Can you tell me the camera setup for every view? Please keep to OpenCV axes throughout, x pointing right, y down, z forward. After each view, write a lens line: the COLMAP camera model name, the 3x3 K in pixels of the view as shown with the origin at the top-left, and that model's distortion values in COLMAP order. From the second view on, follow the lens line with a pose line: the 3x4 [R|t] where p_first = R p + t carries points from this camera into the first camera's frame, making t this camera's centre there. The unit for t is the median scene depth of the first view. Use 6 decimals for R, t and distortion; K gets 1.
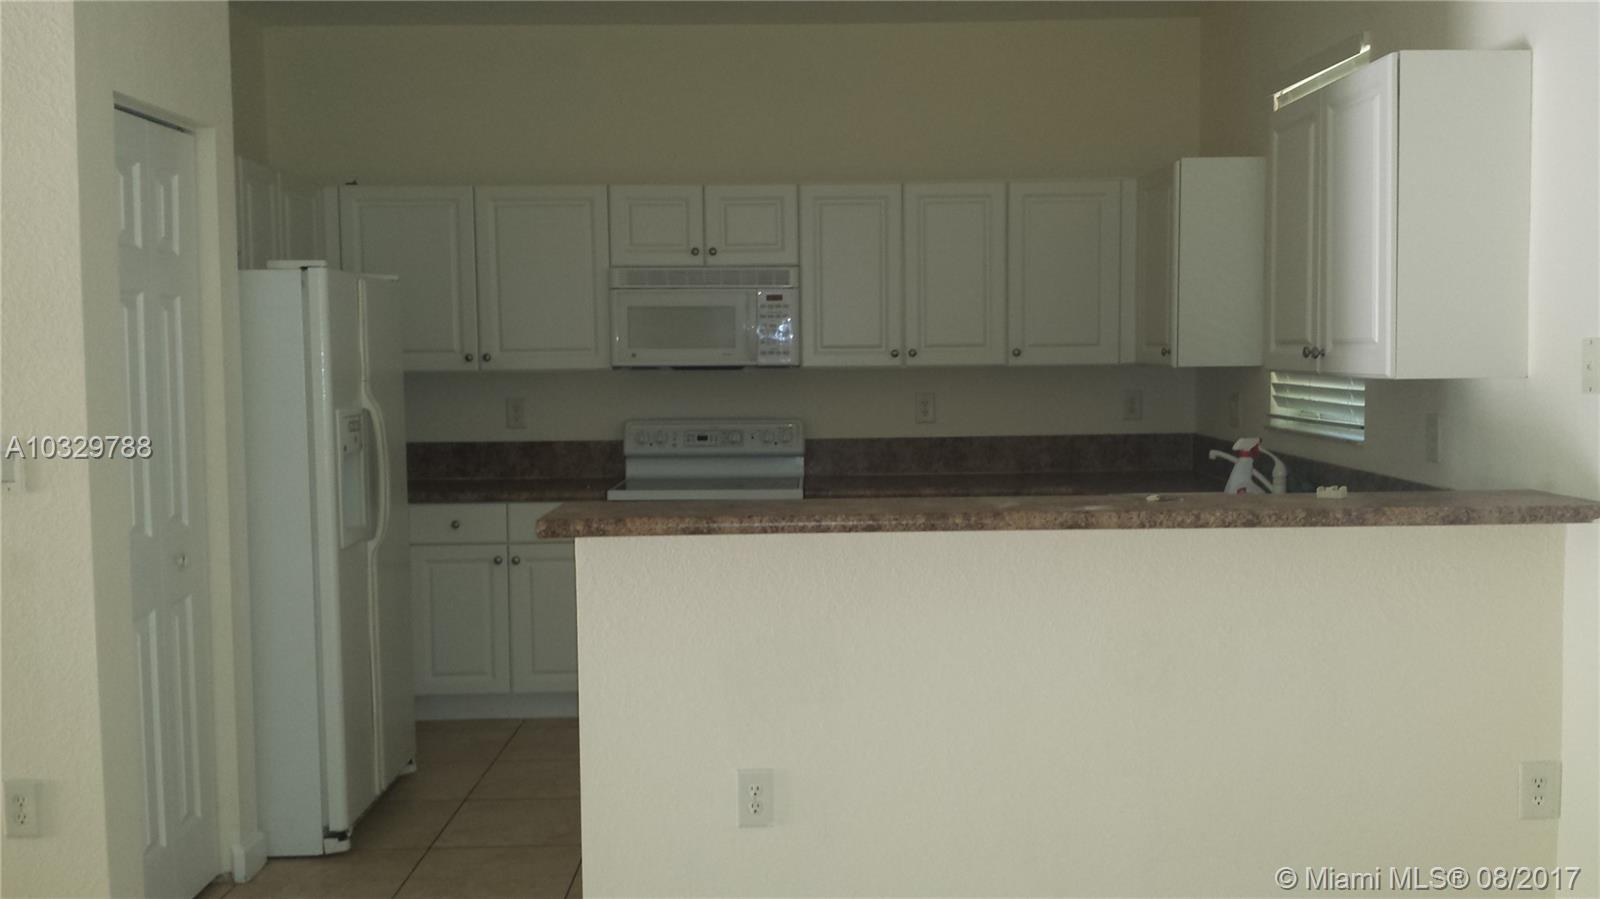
lens RADIAL K [[1473.1, 0, 800.0], [0, 1473.1, 449.5], [0, 0, 1]] dist [-0.013154, -0.007446]
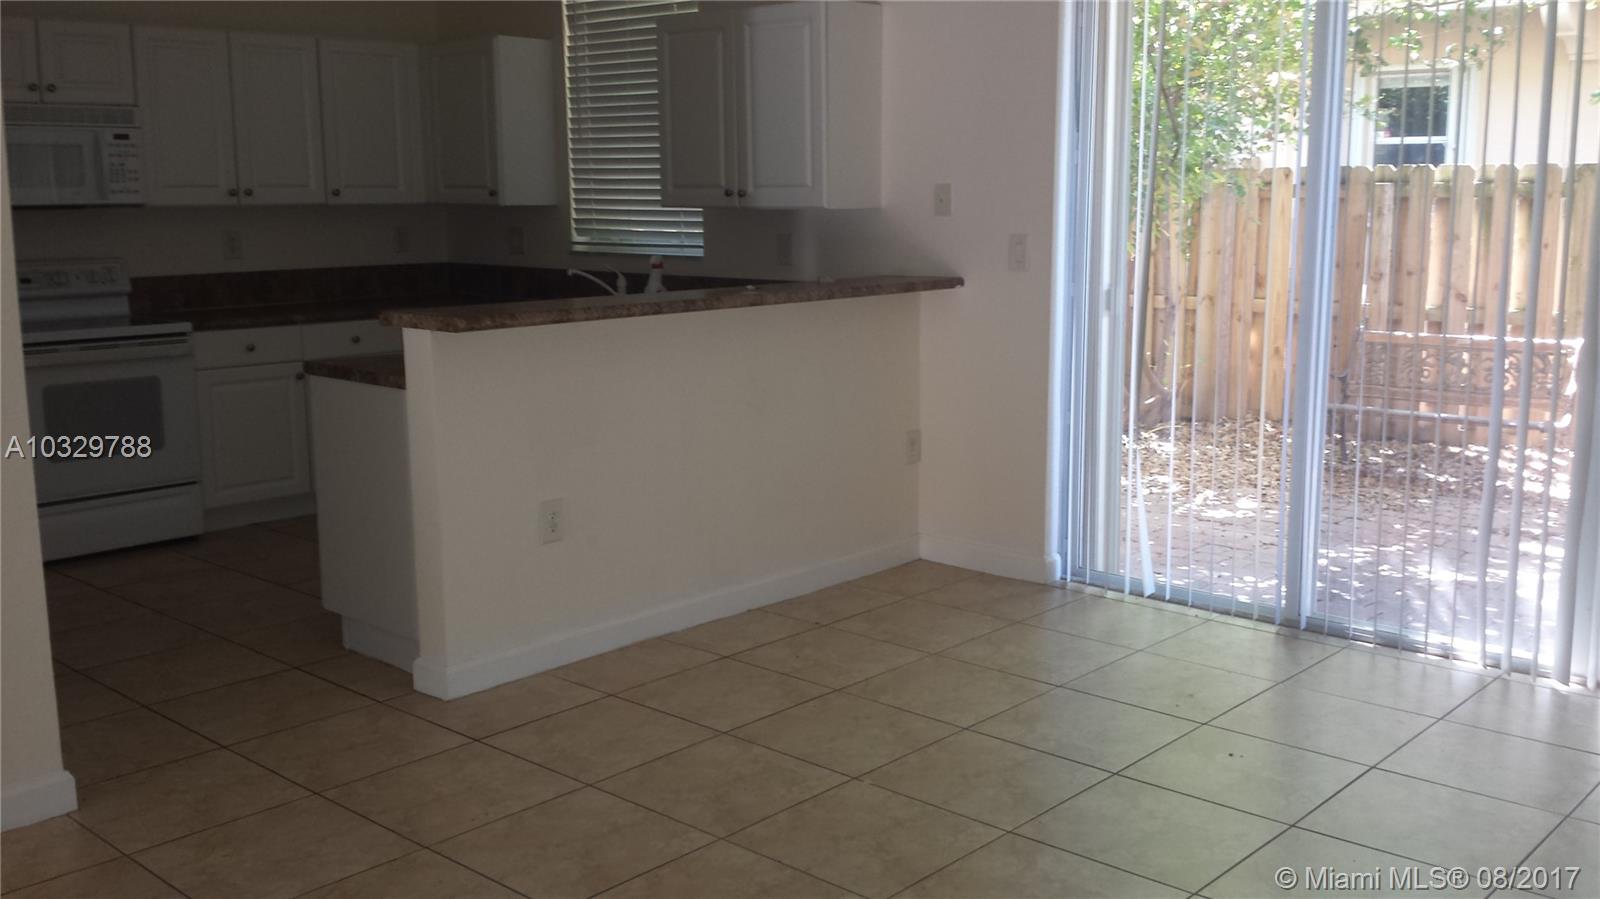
lens RADIAL K [[1515.1, 0, 800.0], [0, 1515.1, 449.5], [0, 0, 1]] dist [0.161402, -0.405483]
pose [[0.673035, -0.119542, 0.729886, -0.501422], [0.049207, 0.991903, 0.117081, 0.009420], [-0.737972, -0.042884, 0.673467, -0.067181]]
